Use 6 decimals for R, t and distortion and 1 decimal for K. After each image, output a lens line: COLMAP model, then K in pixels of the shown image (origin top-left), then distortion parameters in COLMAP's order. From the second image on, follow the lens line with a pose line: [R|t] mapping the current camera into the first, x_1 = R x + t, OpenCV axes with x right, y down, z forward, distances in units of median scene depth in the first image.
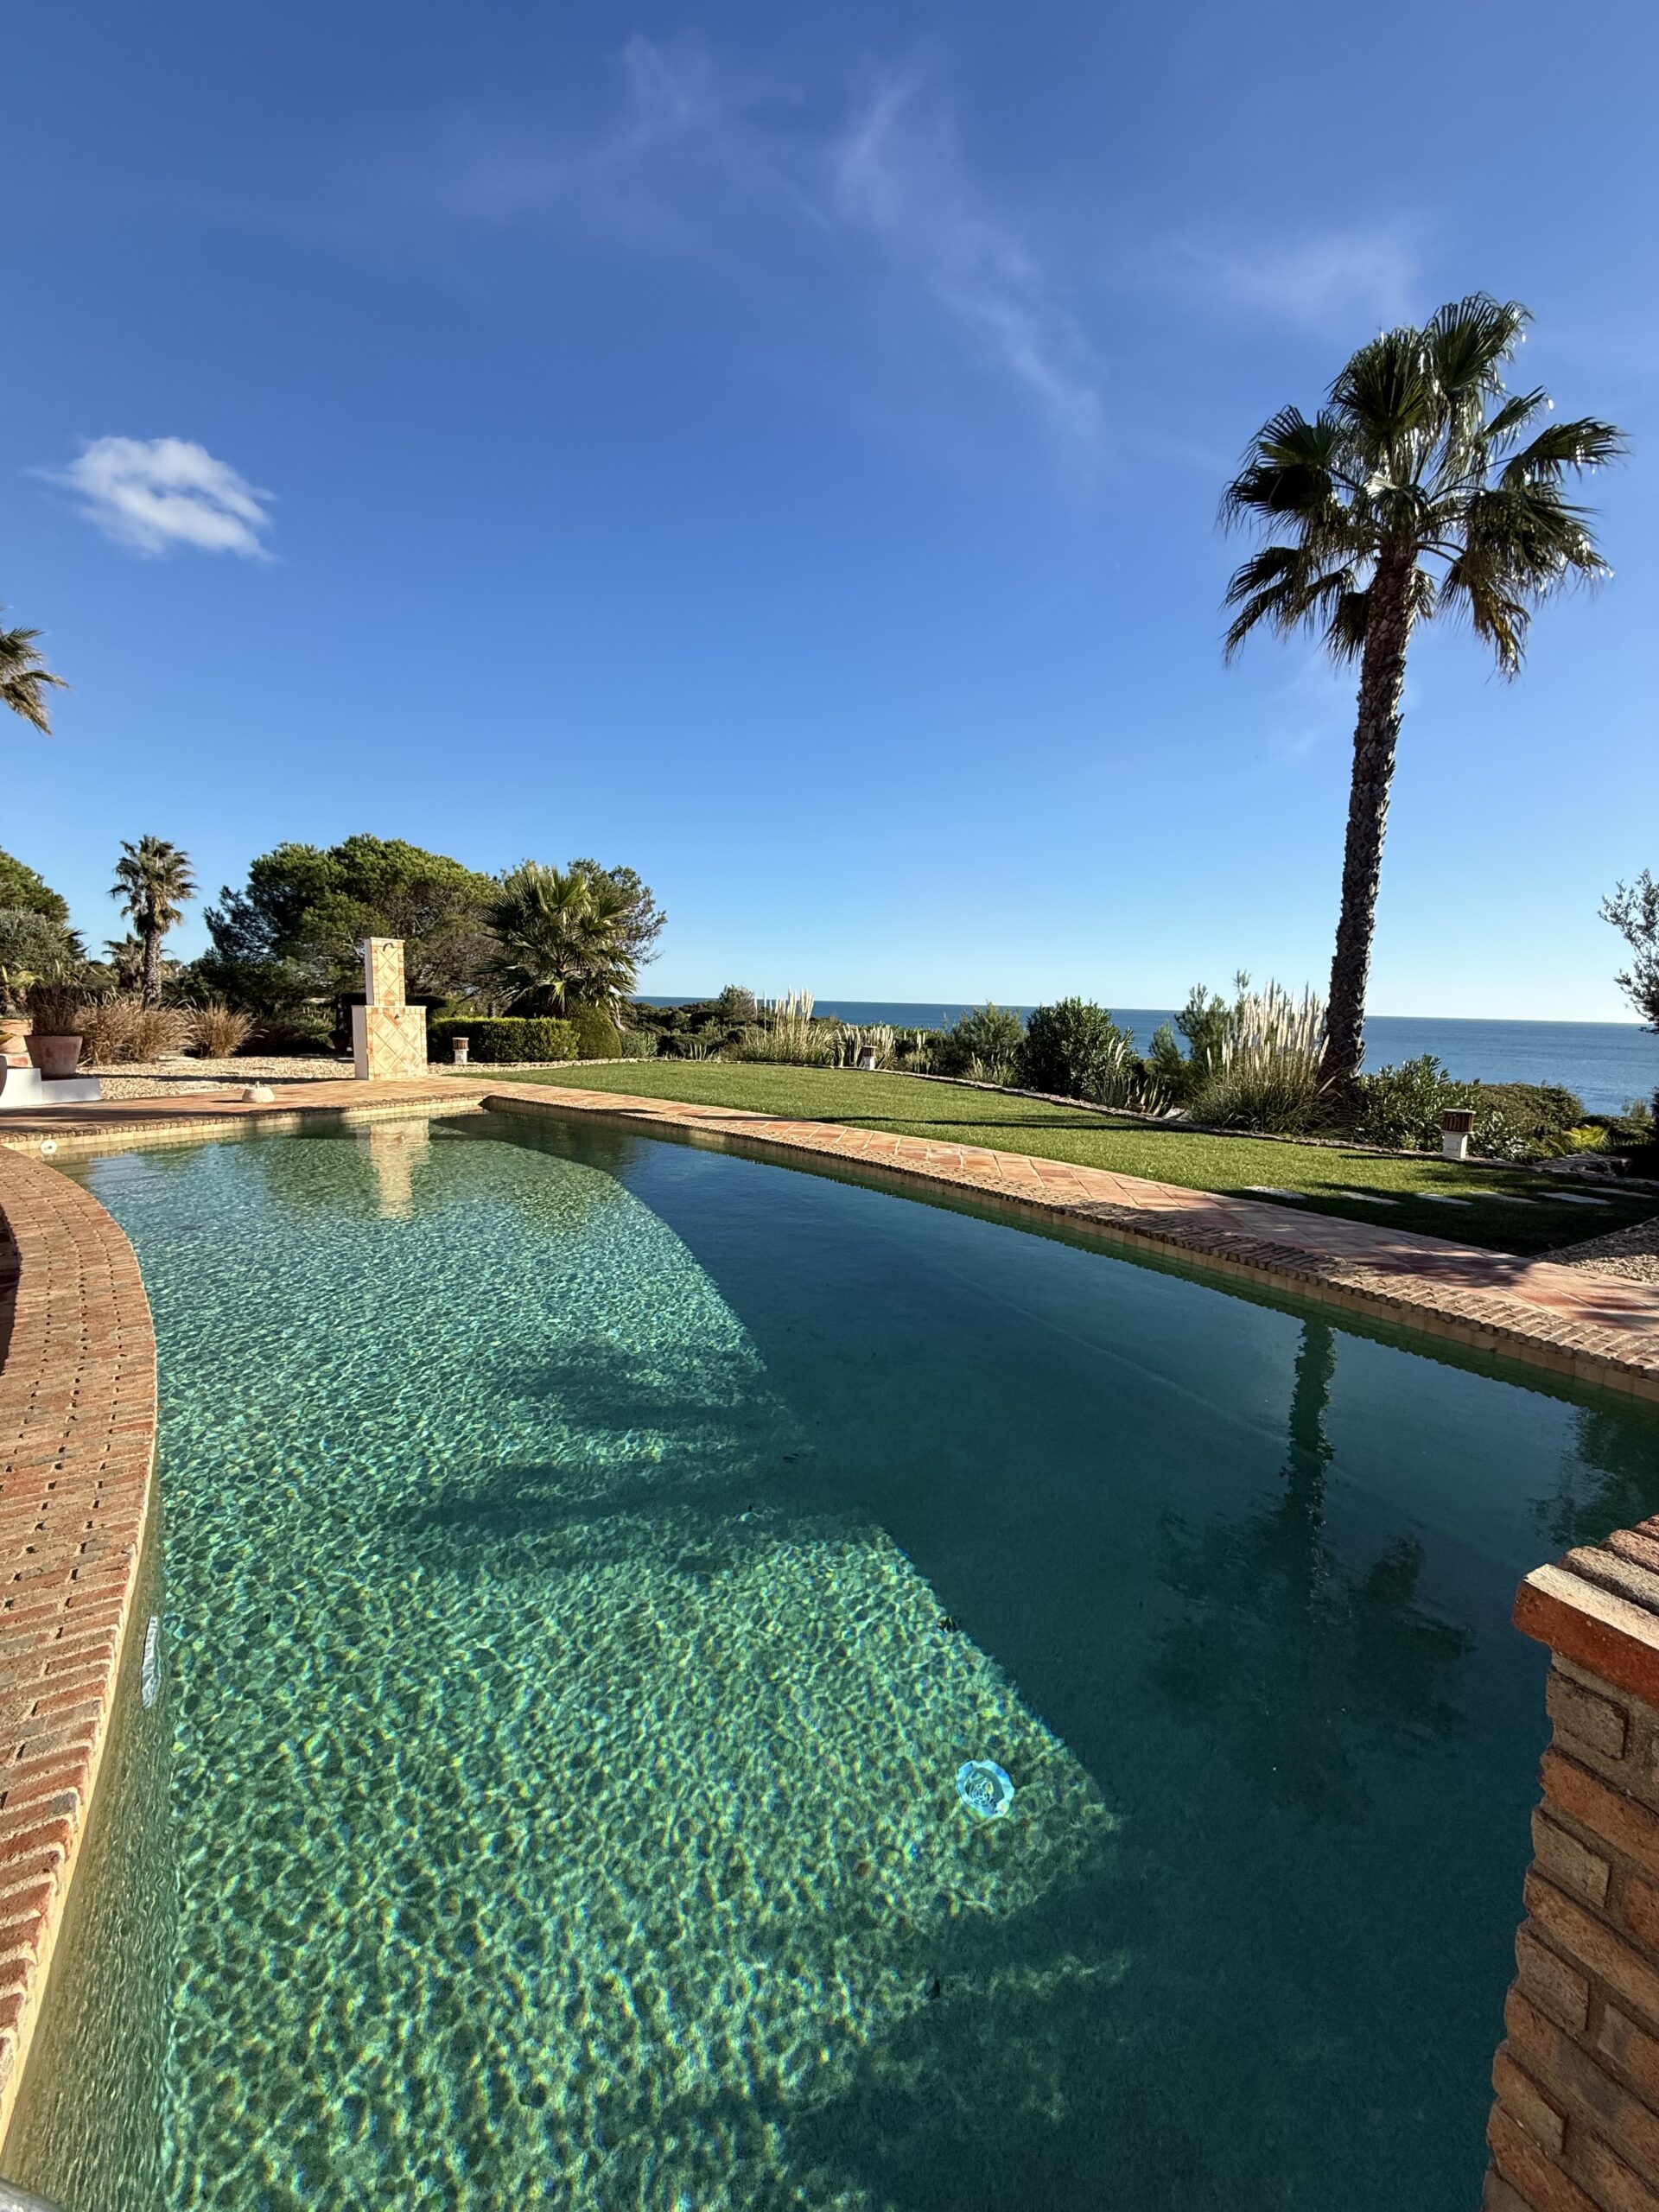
lens RADIAL K [[885.6, 0, 831.4], [0, 885.6, 1106.2], [0, 0, 1]] dist [-0.001228, -0.000016]
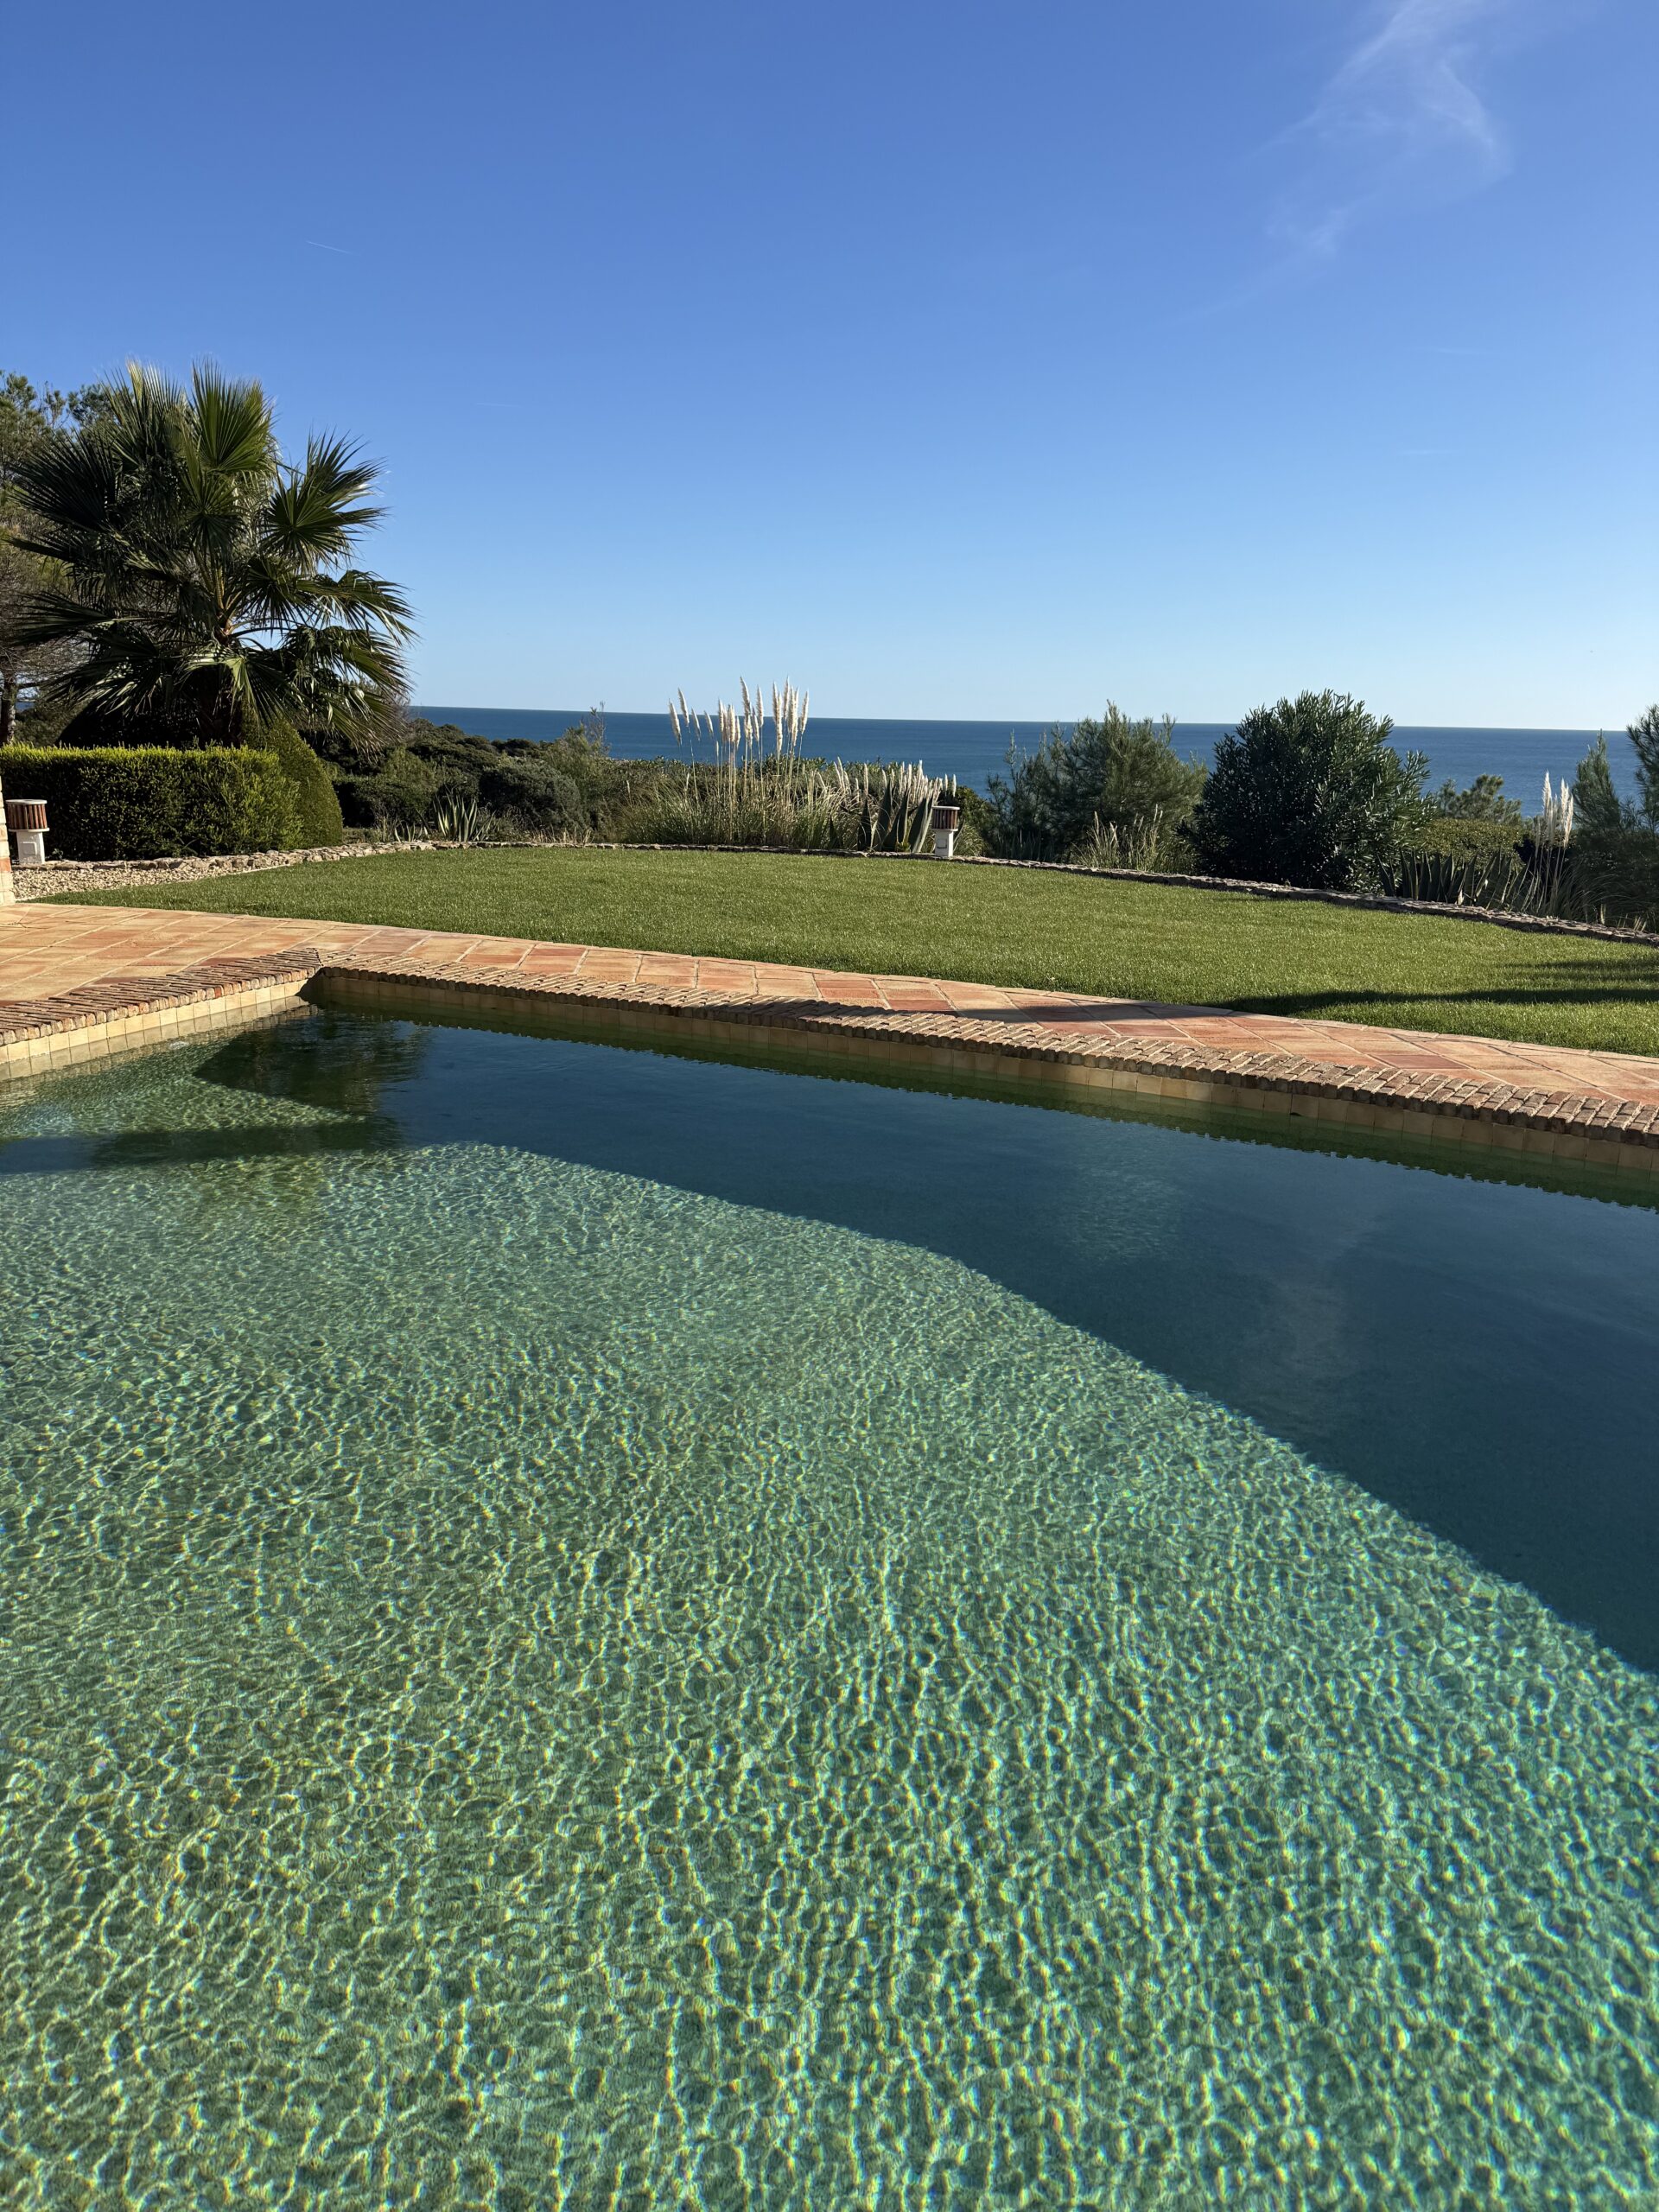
lens RADIAL K [[1558.1, 0, 828.7], [0, 1558.1, 1106.1], [0, 0, 1]] dist [0.036993, -0.000026]
pose [[0.972344, -0.055473, 0.226869, -0.216974], [0.024773, 0.990400, 0.135991, -0.025348], [-0.232235, -0.126610, 0.964384, 0.200134]]
